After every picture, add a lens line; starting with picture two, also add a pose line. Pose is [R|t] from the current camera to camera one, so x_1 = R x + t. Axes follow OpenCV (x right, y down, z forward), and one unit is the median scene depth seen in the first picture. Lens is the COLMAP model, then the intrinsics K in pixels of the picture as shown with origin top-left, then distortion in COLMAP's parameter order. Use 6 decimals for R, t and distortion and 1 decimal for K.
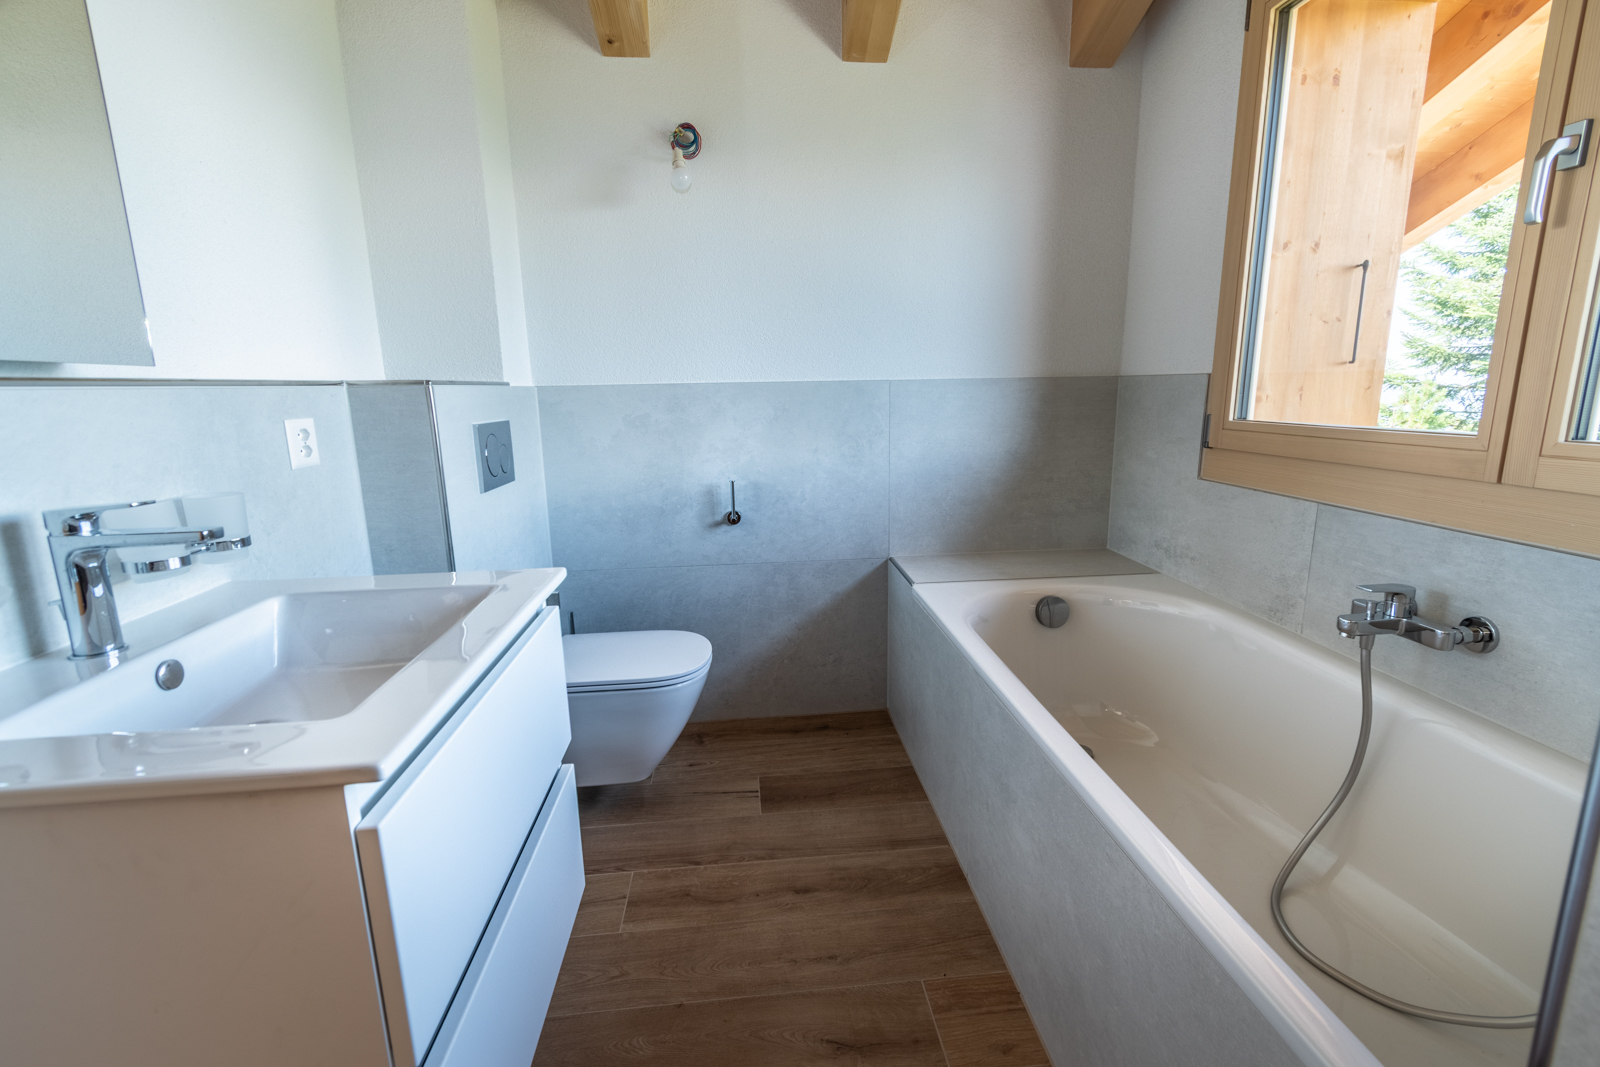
lens RADIAL K [[725.2, 0, 796.9], [0, 725.2, 533.2], [0, 0, 1]] dist [0.003226, -0.000542]
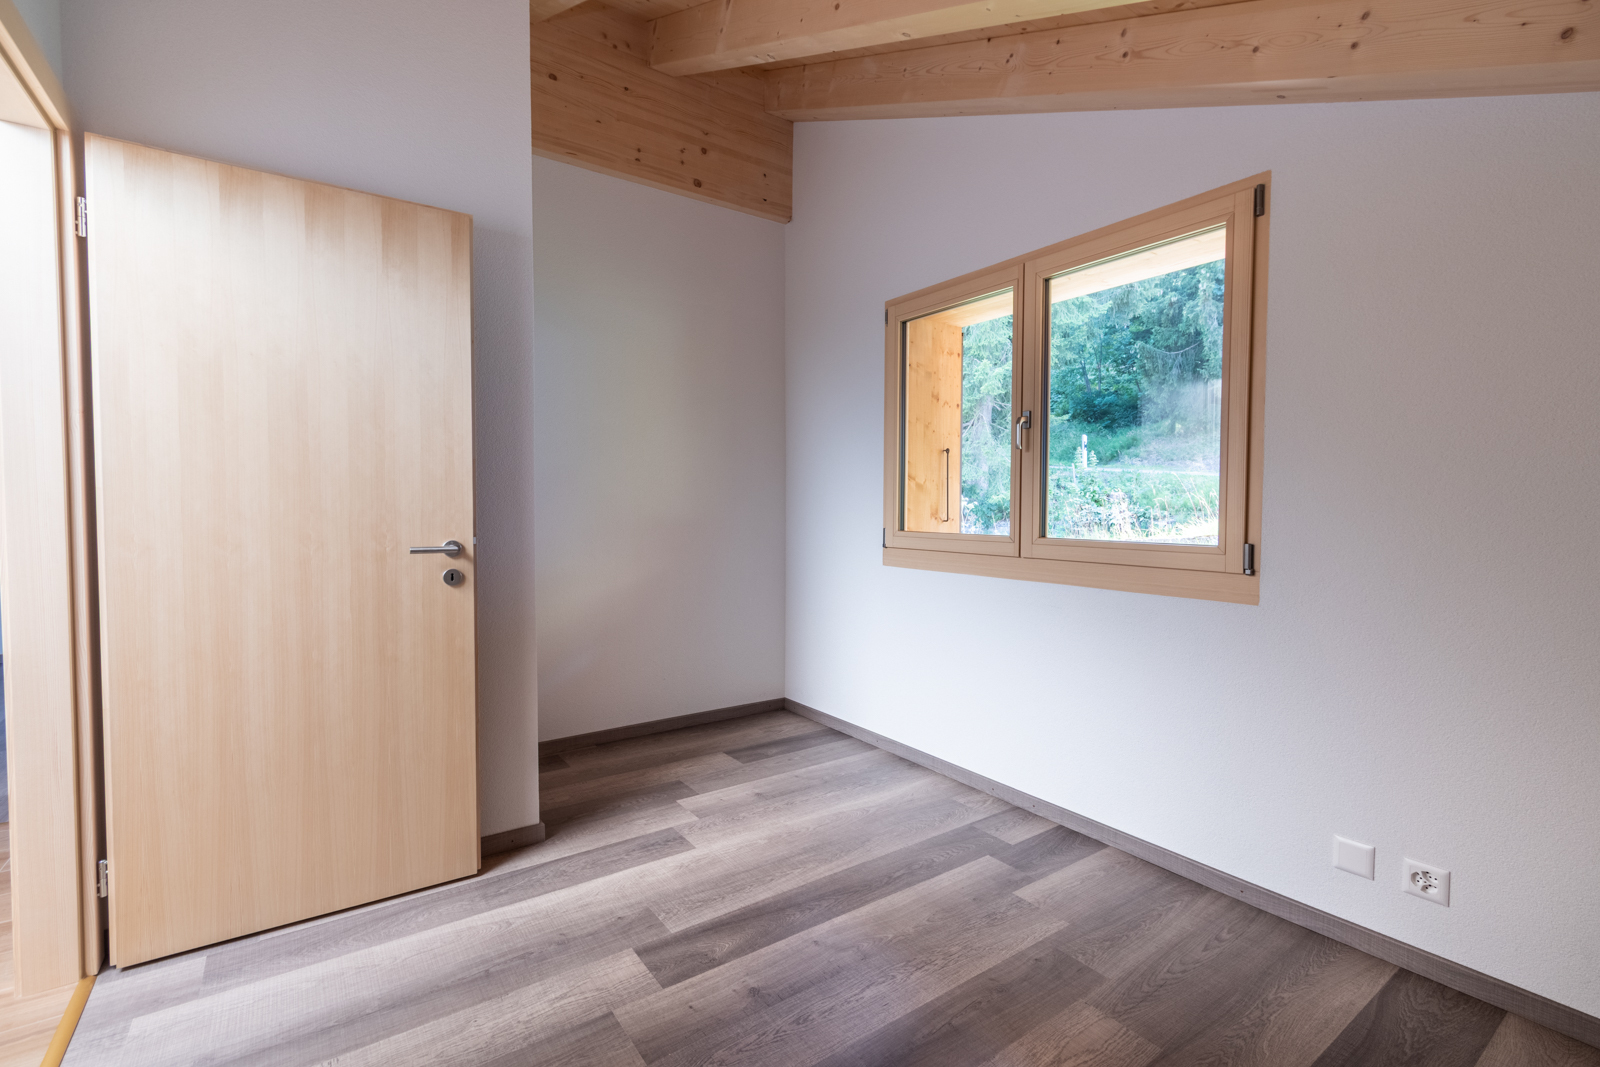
lens RADIAL K [[725.2, 0, 805.0], [0, 725.2, 526.5], [0, 0, 1]] dist [0.003226, -0.000542]
pose [[0.868447, 0.005058, 0.495757, -0.792546], [0.079334, 0.985645, -0.149031, 0.131294], [-0.489394, 0.168755, 0.855579, -0.667902]]
